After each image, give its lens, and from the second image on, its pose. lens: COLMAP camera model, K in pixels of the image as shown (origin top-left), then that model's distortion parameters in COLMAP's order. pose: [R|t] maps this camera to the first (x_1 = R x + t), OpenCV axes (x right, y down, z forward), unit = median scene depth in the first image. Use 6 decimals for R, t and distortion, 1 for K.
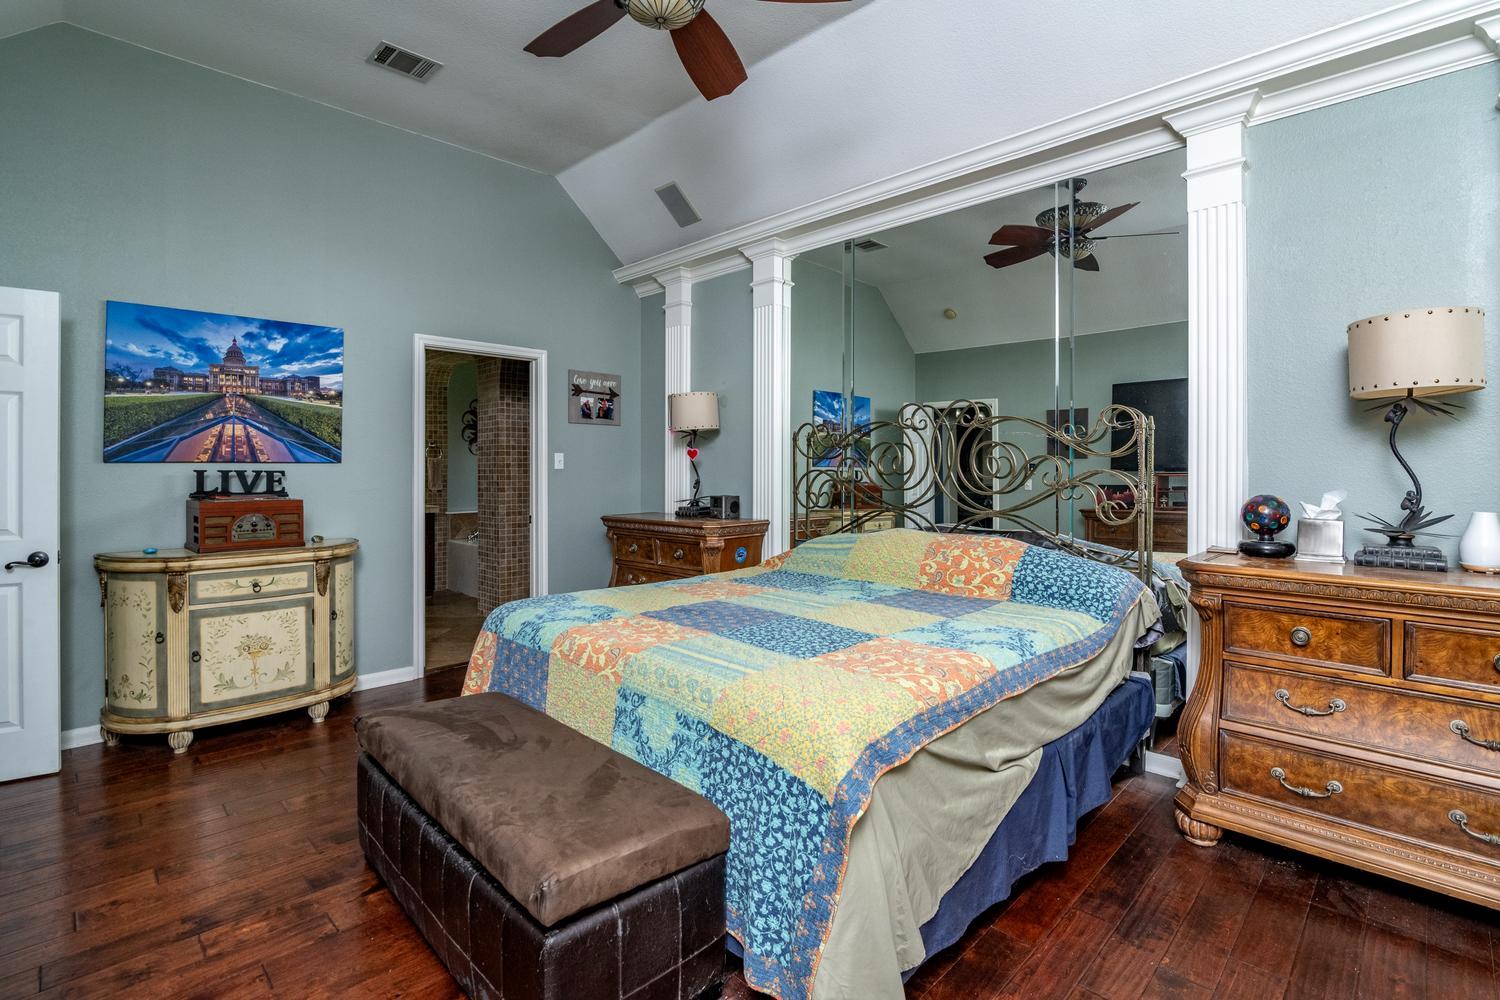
lens RADIAL K [[702.7, 0, 741.1], [0, 702.7, 468.3], [0, 0, 1]] dist [-0.001295, -0.000176]
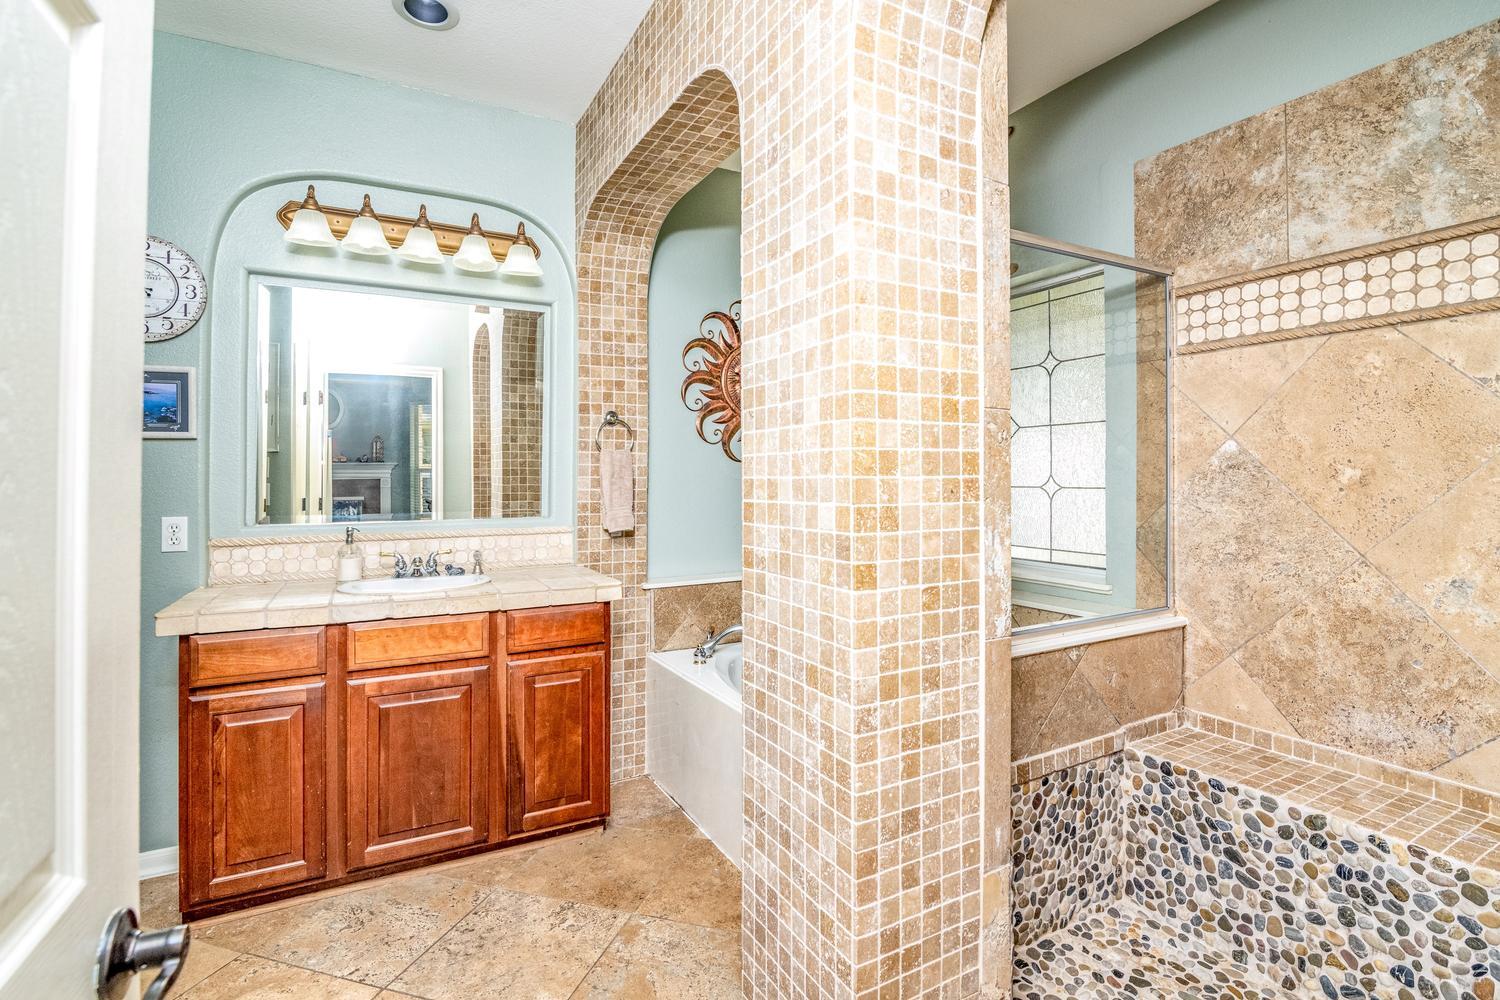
lens RADIAL K [[702.7, 0, 741.1], [0, 702.7, 468.3], [0, 0, 1]] dist [-0.001295, -0.000176]
pose [[0.959054, -0.000582, -0.283221, -0.313335], [-0.003930, 0.999874, -0.015365, 0.001484], [0.283194, 0.015849, 0.958932, 0.779318]]
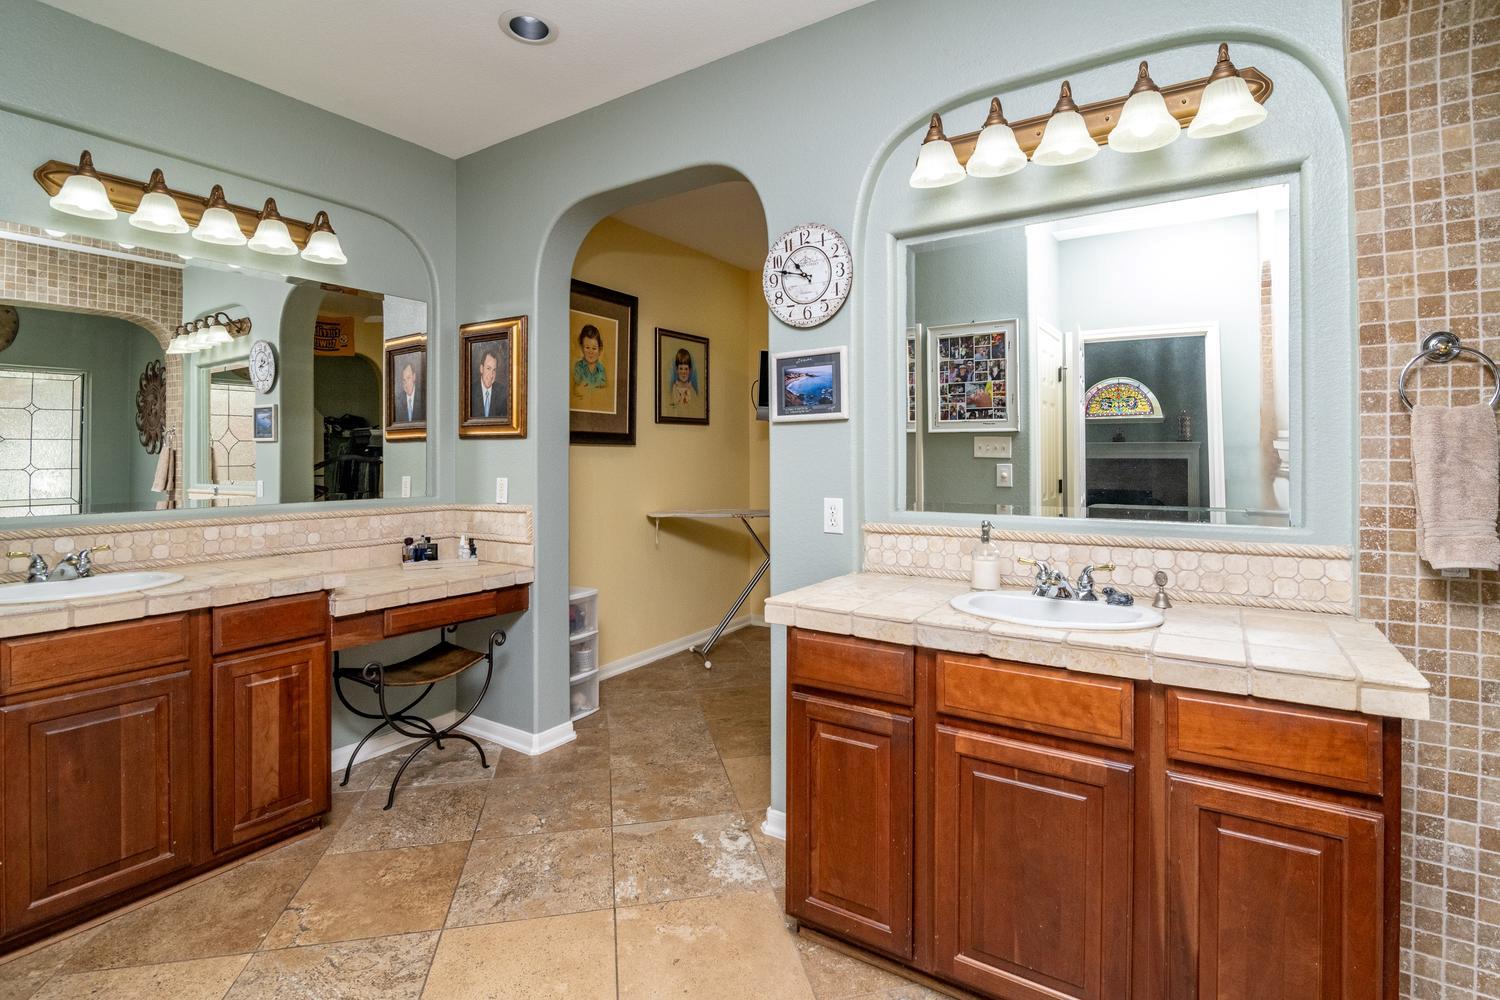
lens RADIAL K [[709.7, 0, 750.9], [0, 709.7, 446.6], [0, 0, 1]] dist [-0.016748, -0.000922]
pose [[0.222403, -0.007061, -0.974929, -0.360825], [-0.004128, 0.999958, -0.008184, -0.002182], [0.974946, 0.005845, 0.222365, 0.968403]]
